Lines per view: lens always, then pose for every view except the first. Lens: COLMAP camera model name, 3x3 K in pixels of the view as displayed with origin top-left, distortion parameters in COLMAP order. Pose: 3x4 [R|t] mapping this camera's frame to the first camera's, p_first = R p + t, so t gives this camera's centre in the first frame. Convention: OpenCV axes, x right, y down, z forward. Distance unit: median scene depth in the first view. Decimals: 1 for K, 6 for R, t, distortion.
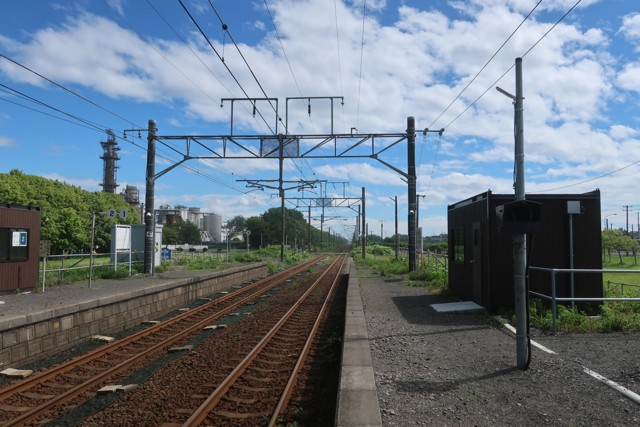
lens RADIAL K [[502.5, 0, 323.6], [0, 502.5, 220.9], [0, 0, 1]] dist [-0.006100, -0.003232]
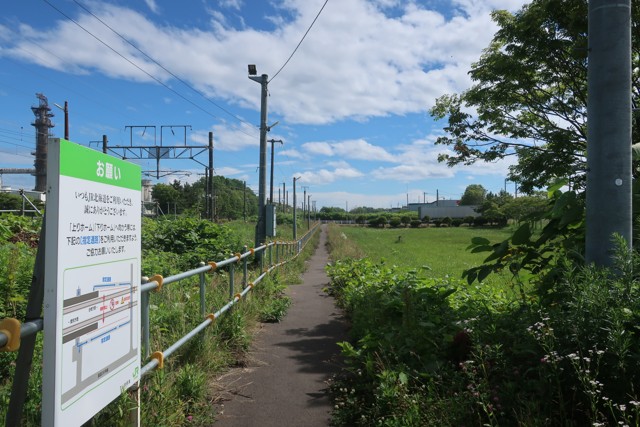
lens RADIAL K [[503.6, 0, 320.0], [0, 503.6, 213.5], [0, 0, 1]] dist [-0.001614, 0.008707]
pose [[0.998905, -0.005637, 0.046444, 0.208707], [0.003937, 0.999322, 0.036600, 0.028799], [-0.046618, -0.036377, 0.998250, 0.226322]]
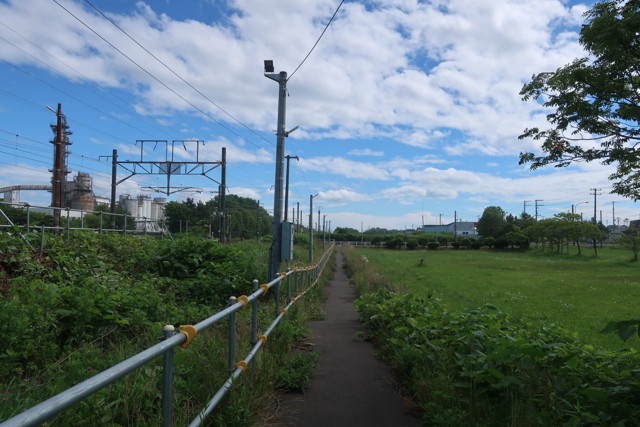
lens RADIAL K [[503.6, 0, 320.0], [0, 503.6, 213.5], [0, 0, 1]] dist [-0.001614, 0.008707]
pose [[0.999751, 0.009290, 0.020291, 0.205083], [-0.009217, 0.999951, -0.003687, 0.030346], [-0.020324, 0.003499, 0.999787, 0.265093]]
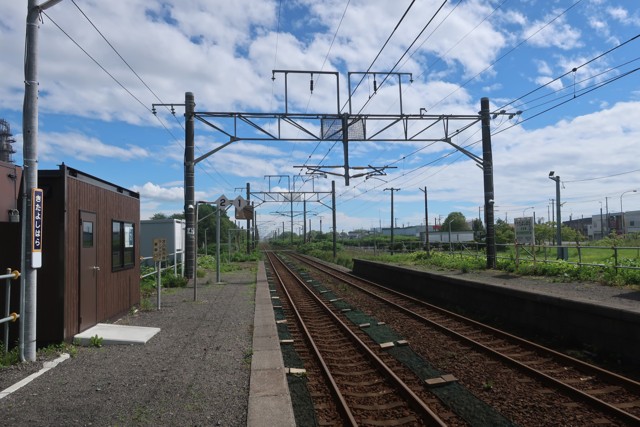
lens RADIAL K [[503.6, 0, 320.0], [0, 503.6, 213.5], [0, 0, 1]] dist [-0.001614, 0.008707]
pose [[0.985220, -0.010366, 0.170982, -0.110168], [0.011816, 0.999902, -0.007464, 0.002644], [-0.170888, 0.009374, 0.985246, 0.059794]]
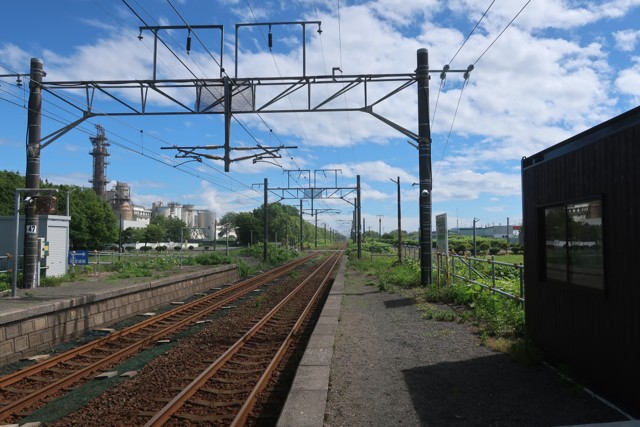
lens RADIAL K [[502.5, 0, 323.6], [0, 502.5, 220.9], [0, 0, 1]] dist [-0.006100, -0.003232]
pose [[0.999962, -0.007652, 0.004138, 0.015259], [0.007624, 0.999948, 0.006736, 0.005511], [-0.004190, -0.006704, 0.999969, 0.131943]]
